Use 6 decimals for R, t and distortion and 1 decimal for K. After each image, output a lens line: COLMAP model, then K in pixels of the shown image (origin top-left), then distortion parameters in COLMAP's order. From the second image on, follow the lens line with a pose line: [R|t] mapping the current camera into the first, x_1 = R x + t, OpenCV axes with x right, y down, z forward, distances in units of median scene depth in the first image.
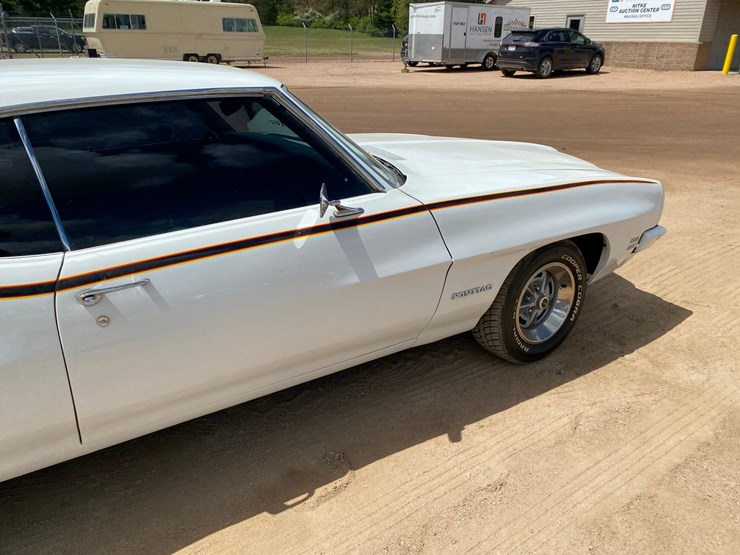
lens RADIAL K [[566.7, 0, 377.6], [0, 566.7, 277.4], [0, 0, 1]] dist [0.019627, -0.014946]
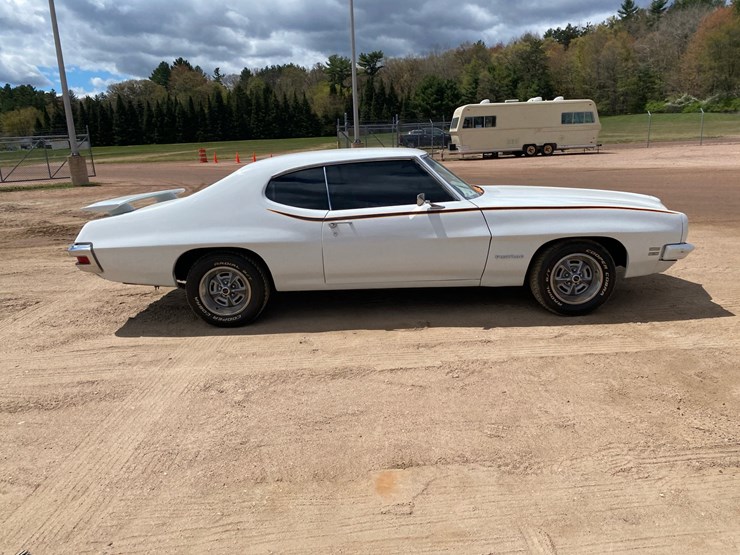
lens RADIAL K [[569.6, 0, 371.2], [0, 569.6, 266.0], [0, 0, 1]] dist [0.003330, -0.006119]
pose [[0.819629, 0.080568, -0.567201, 0.090936], [-0.172244, 0.978910, -0.109850, 0.036017], [0.546388, 0.187733, 0.816221, -0.084655]]
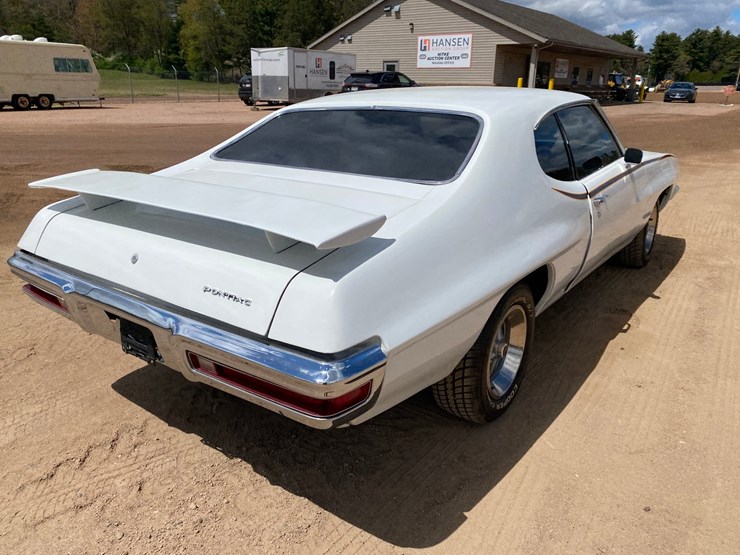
lens RADIAL K [[567.1, 0, 365.4], [0, 567.1, 265.7], [0, 0, 1]] dist [0.012922, -0.005075]
pose [[0.941910, -0.101333, 0.320215, -0.128156], [0.127587, 0.989885, -0.062044, 0.018494], [-0.310689, 0.099295, 0.945311, -0.039236]]
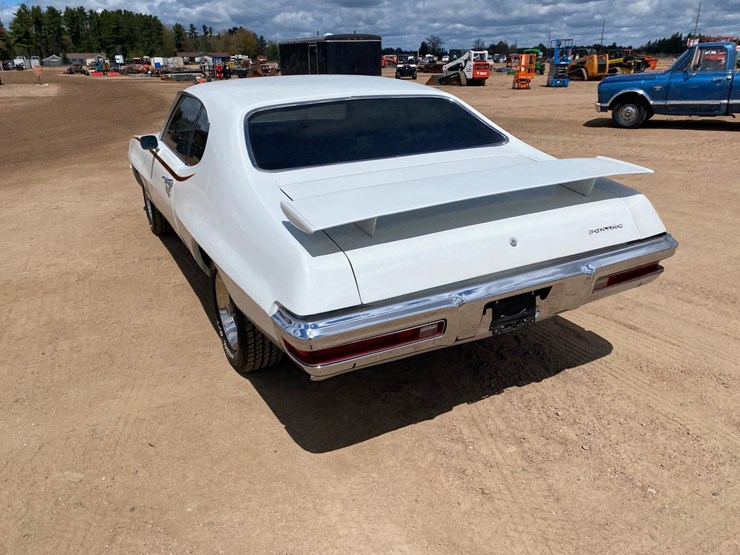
lens RADIAL K [[566.7, 0, 377.6], [0, 566.7, 277.4], [0, 0, 1]] dist [0.019627, -0.014946]
pose [[0.099254, -0.365162, 0.925638, -0.225903], [0.400452, 0.866235, 0.298788, -0.024621], [-0.910926, 0.341018, 0.232207, 0.052140]]
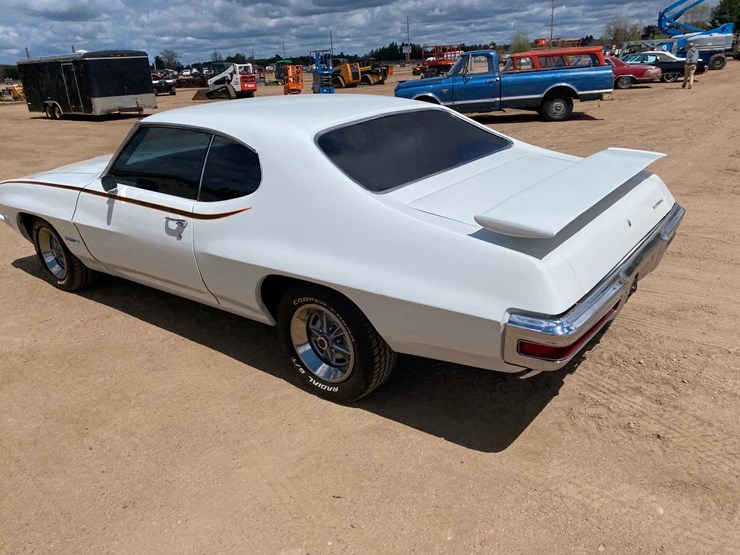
lens RADIAL K [[568.5, 0, 376.9], [0, 568.5, 265.3], [0, 0, 1]] dist [0.018864, -0.011463]
pose [[-0.319499, -0.310624, 0.895228, -0.221241], [0.413029, 0.804627, 0.426594, -0.054127], [-0.852835, 0.506052, -0.128781, 0.112605]]
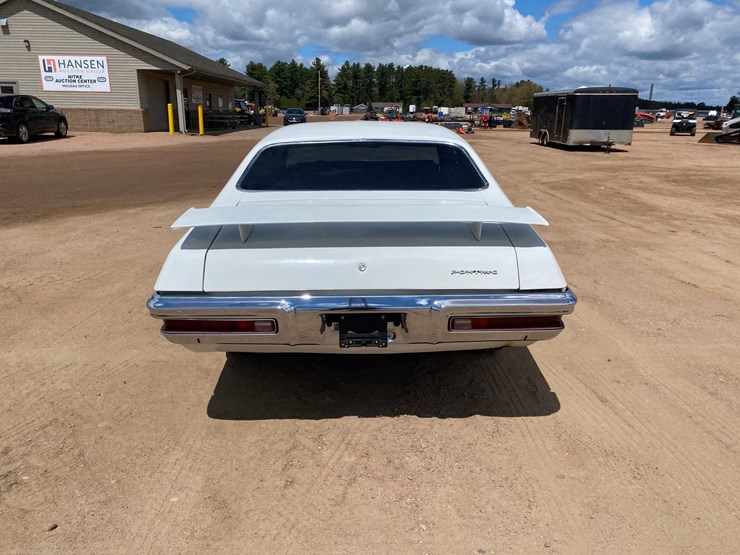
lens RADIAL K [[566.7, 0, 377.6], [0, 566.7, 277.4], [0, 0, 1]] dist [0.019627, -0.014946]
pose [[0.535697, -0.238765, 0.809951, -0.217900], [0.320524, 0.944900, 0.066554, 0.003596], [-0.781213, 0.223956, 0.582710, -0.011891]]
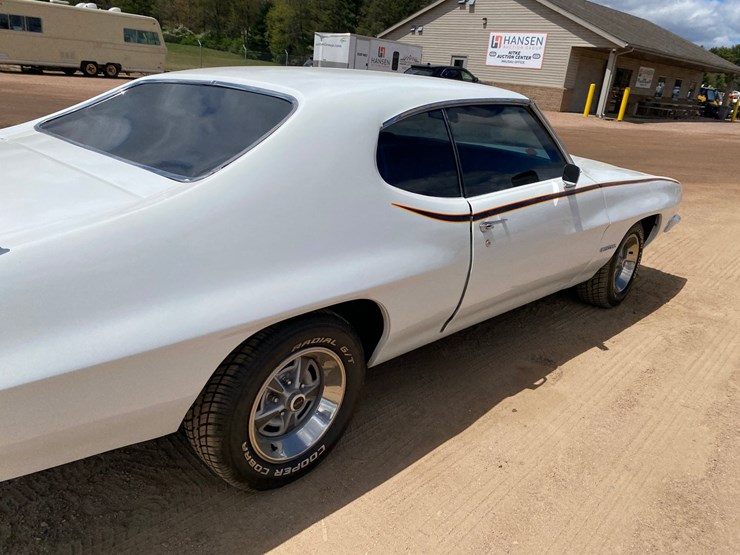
lens RADIAL K [[566.0, 0, 366.0], [0, 566.0, 271.5], [0, 0, 1]] dist [0.011433, 0.000186]
pose [[0.976761, 0.002664, 0.214315, -0.077855], [0.007869, 0.998803, -0.048277, 0.015653], [-0.214187, 0.048842, 0.975571, -0.029272]]
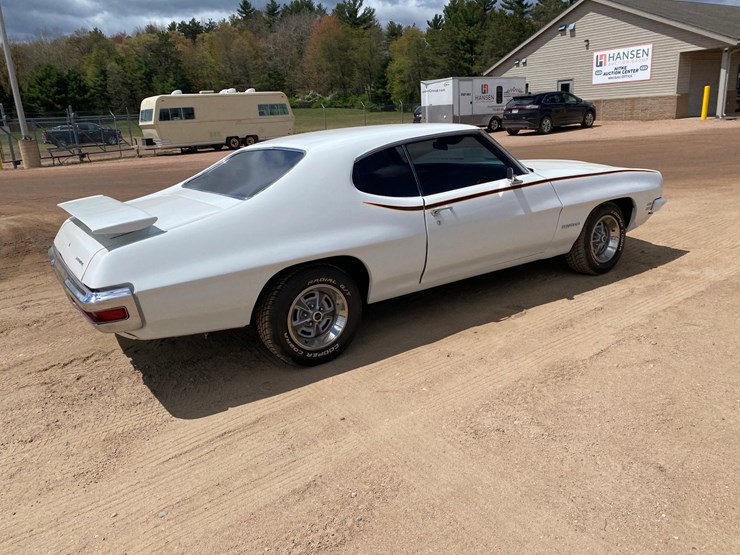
lens RADIAL K [[568.5, 0, 376.9], [0, 568.5, 265.3], [0, 0, 1]] dist [0.018864, -0.011463]
pose [[0.997486, -0.070487, -0.007268, -0.051282], [0.068845, 0.988288, -0.136188, 0.039731], [0.016783, 0.135345, 0.990656, -0.097200]]
